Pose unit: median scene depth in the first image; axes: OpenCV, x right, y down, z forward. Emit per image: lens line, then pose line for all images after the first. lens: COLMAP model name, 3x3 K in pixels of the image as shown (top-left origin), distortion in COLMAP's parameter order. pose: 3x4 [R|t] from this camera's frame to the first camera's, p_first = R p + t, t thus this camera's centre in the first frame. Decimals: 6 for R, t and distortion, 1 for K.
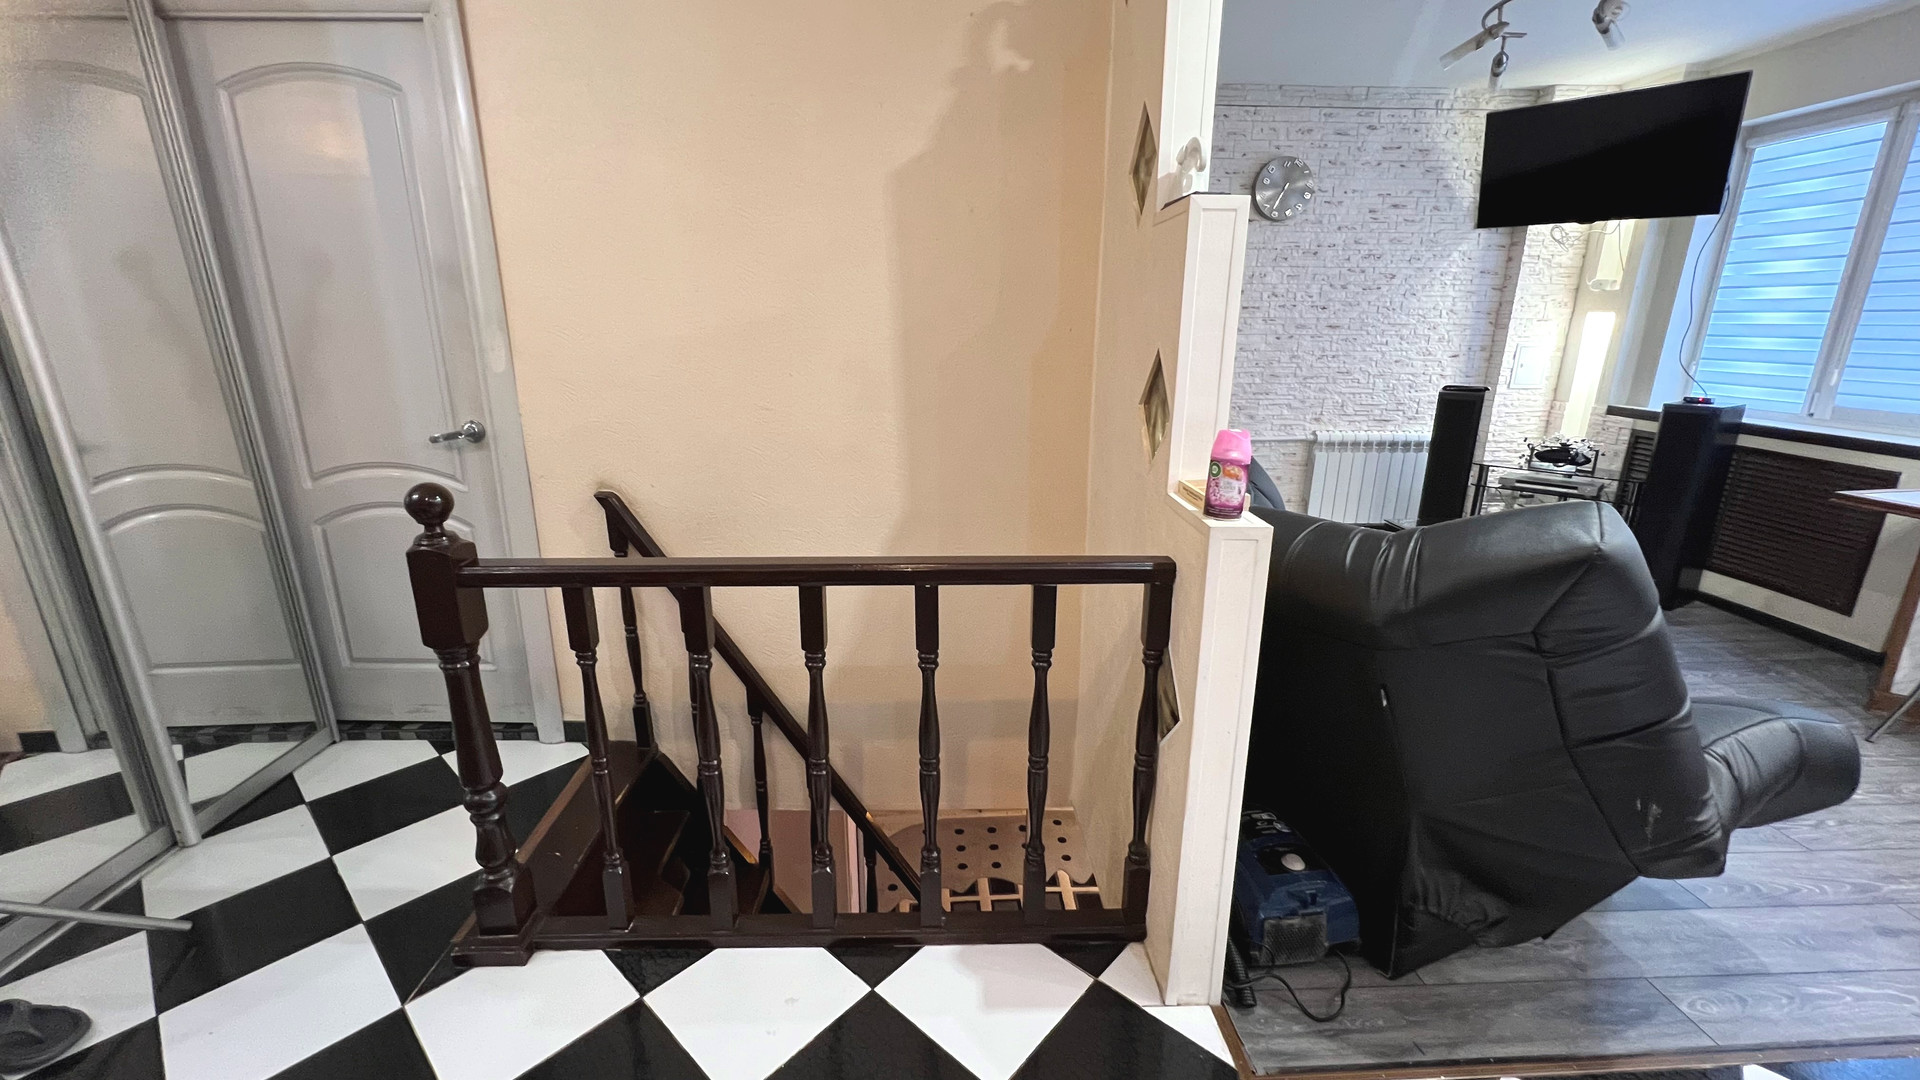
lens RADIAL K [[764.8, 0, 959.0], [0, 764.8, 535.5], [0, 0, 1]] dist [-0.000433, -0.000058]
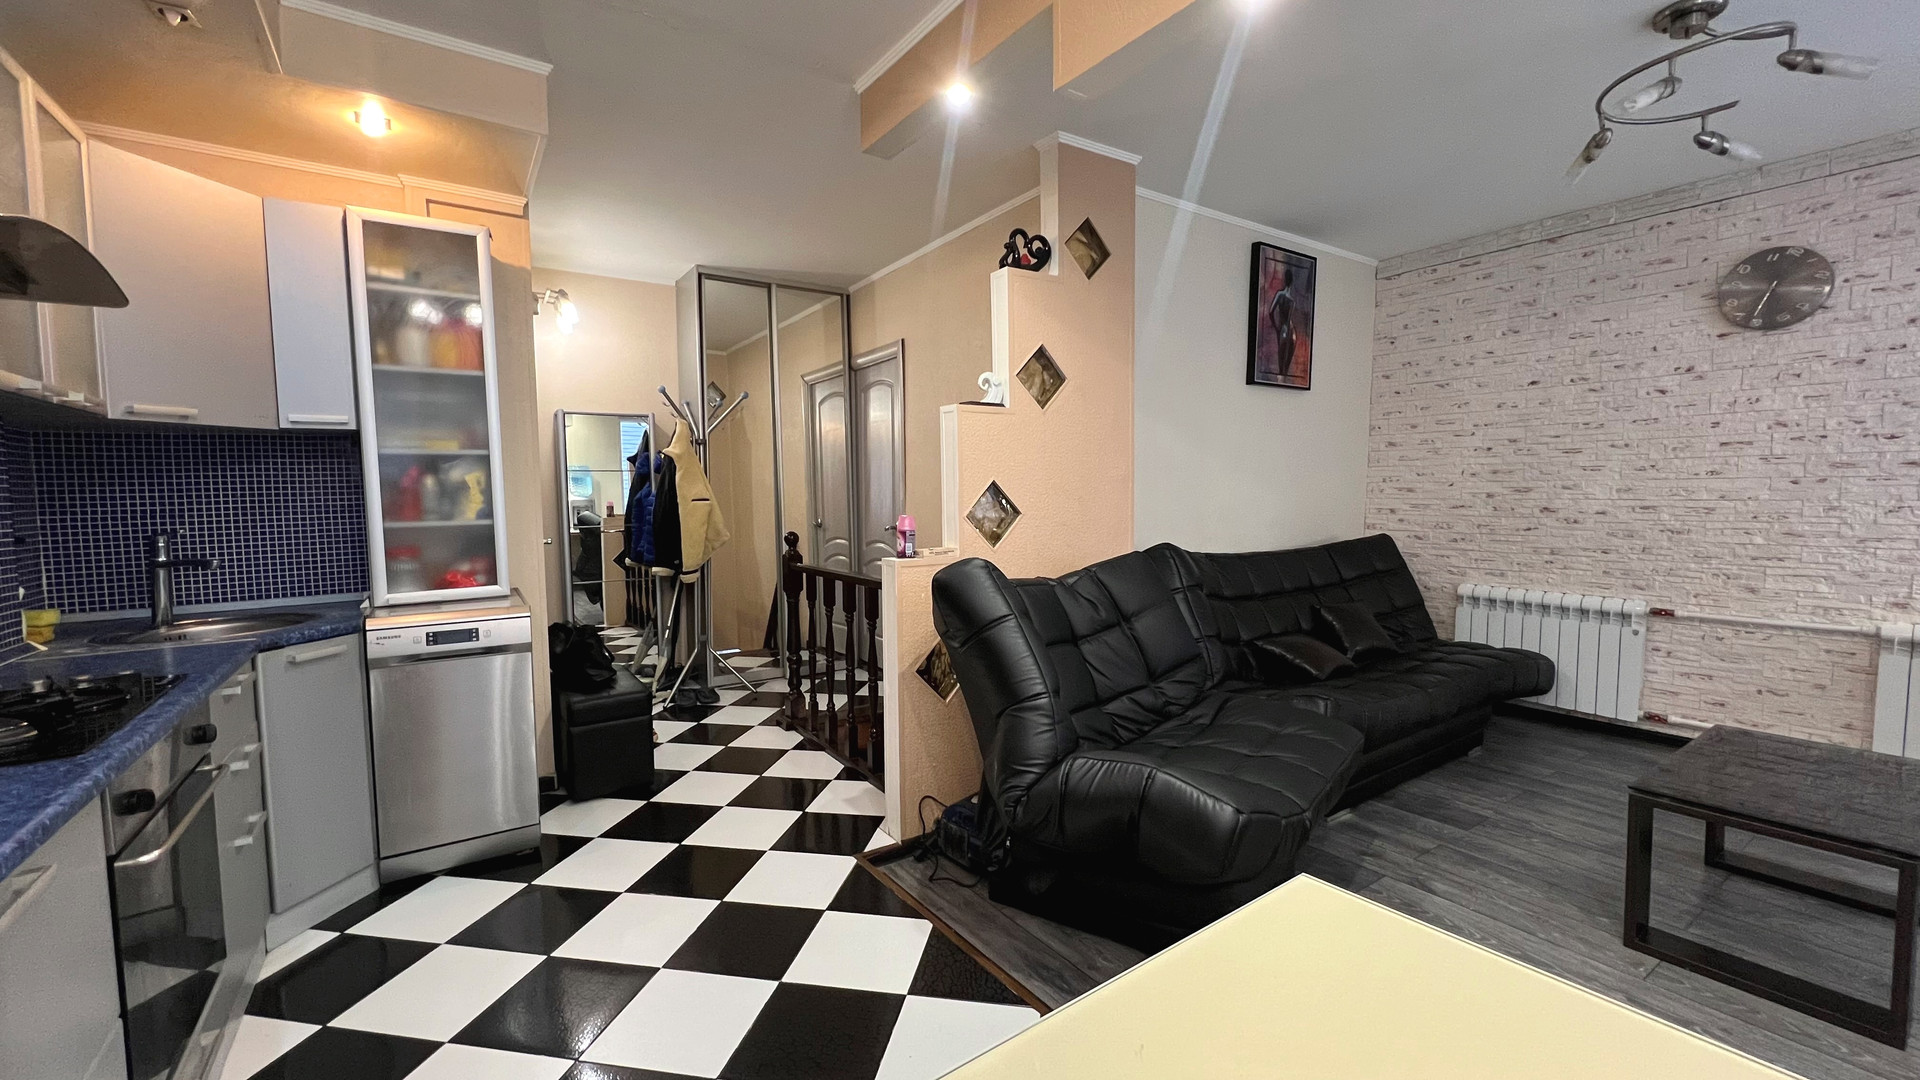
lens RADIAL K [[764.8, 0, 959.1], [0, 764.8, 535.9], [0, 0, 1]] dist [-0.000433, -0.000058]
pose [[0.528260, 0.040911, -0.848096, 0.637890], [-0.217121, 0.972139, -0.088346, 0.019884], [0.820853, 0.230809, 0.522425, 0.013780]]
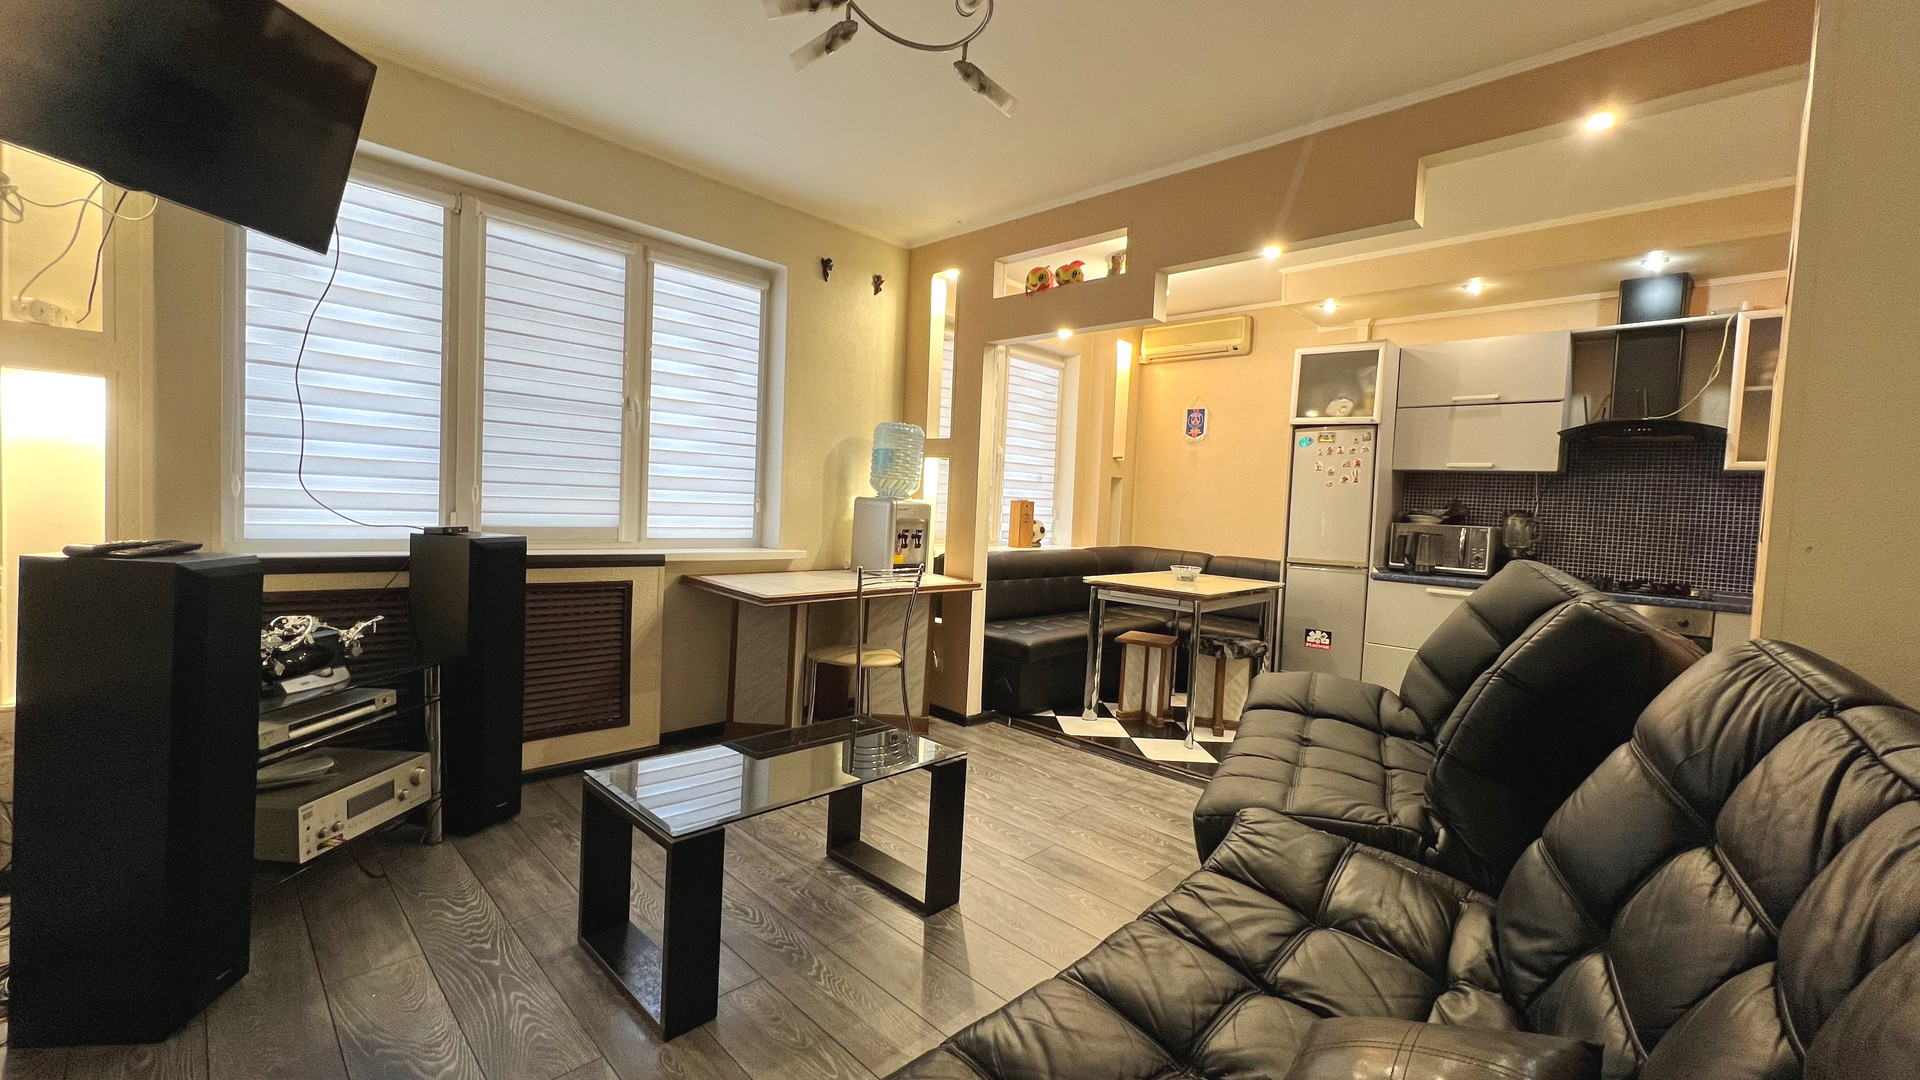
lens RADIAL K [[764.8, 0, 960.4], [0, 764.8, 535.2], [0, 0, 1]] dist [-0.000433, -0.000058]
pose [[-0.685153, -0.069292, 0.725096, 0.112249], [0.150810, 0.960400, 0.234281, -0.219153], [-0.712616, 0.269869, -0.647571, 0.915422]]
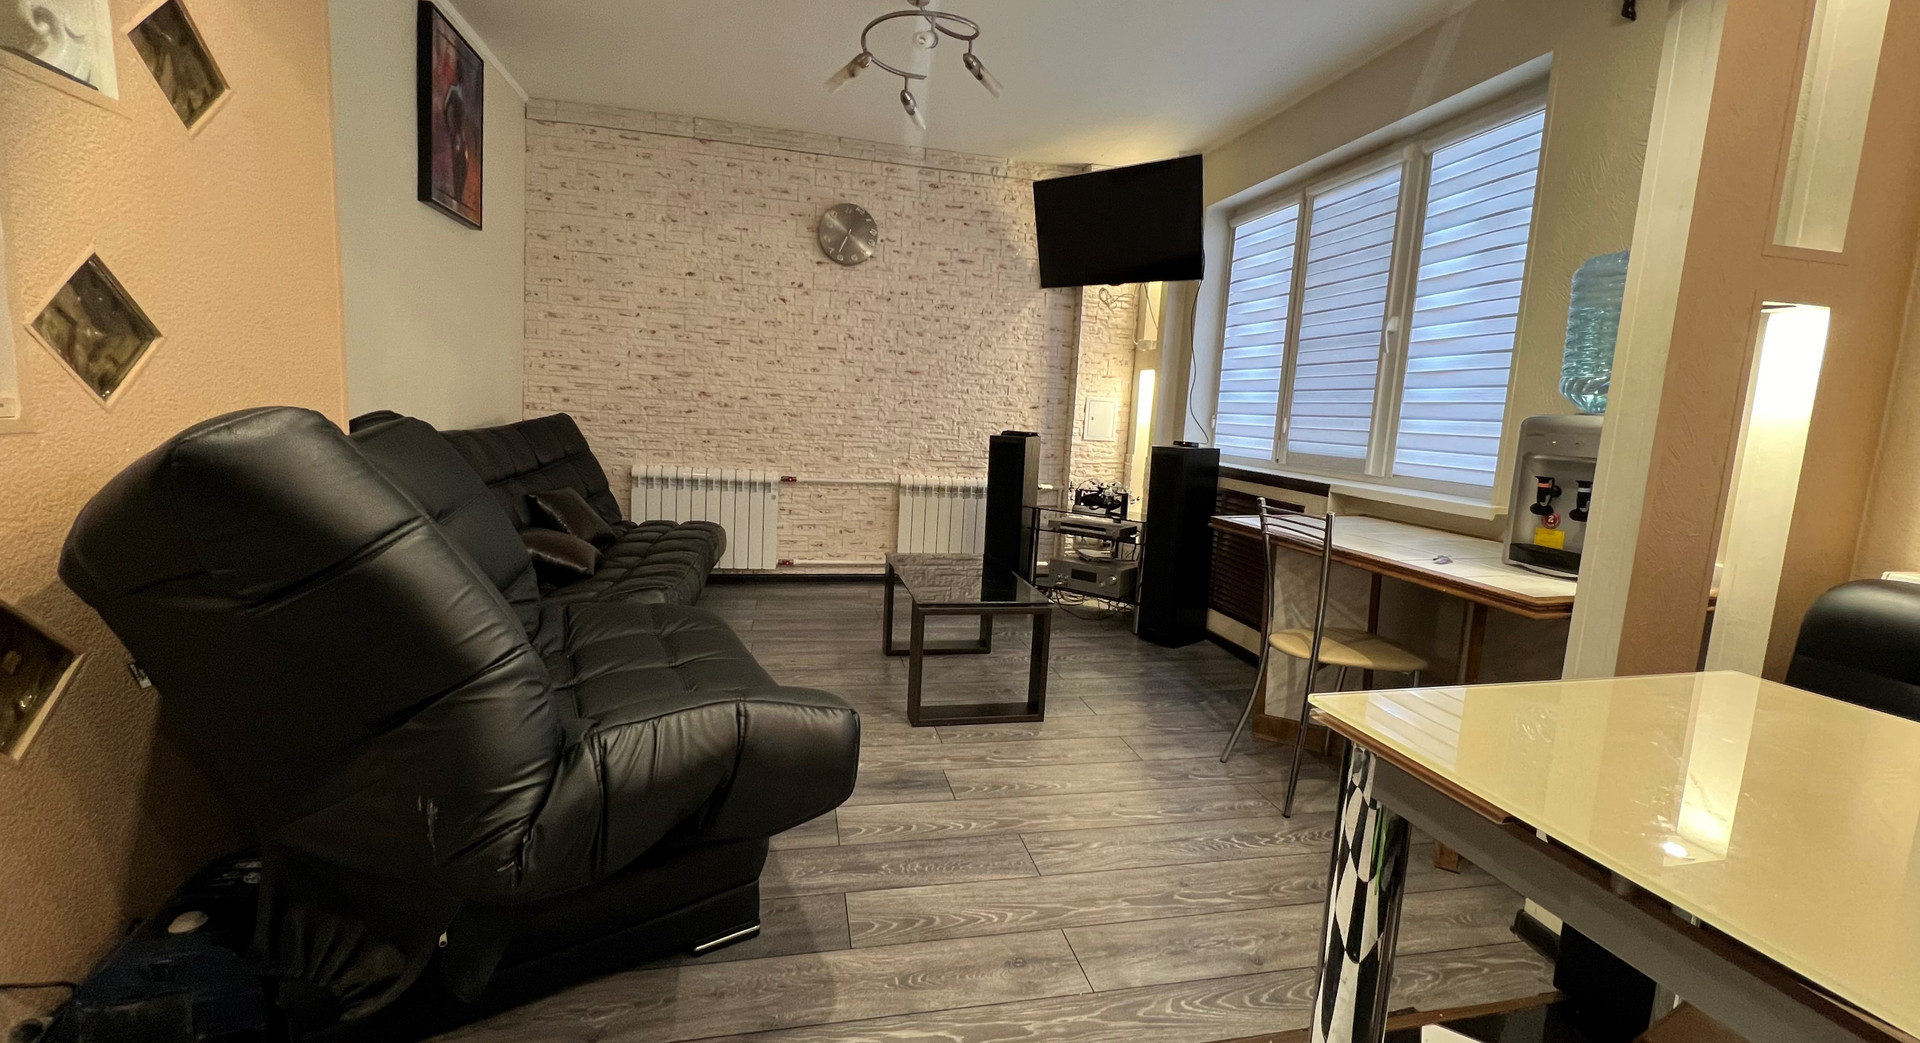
lens RADIAL K [[773.2, 0, 957.3], [0, 773.2, 512.2], [0, 0, 1]] dist [-0.001834, 0.000076]
pose [[0.983375, 0.024450, 0.179934, 0.385378], [0.000439, 0.990570, -0.137003, 0.049893], [-0.181587, 0.134805, 0.974091, 0.027943]]
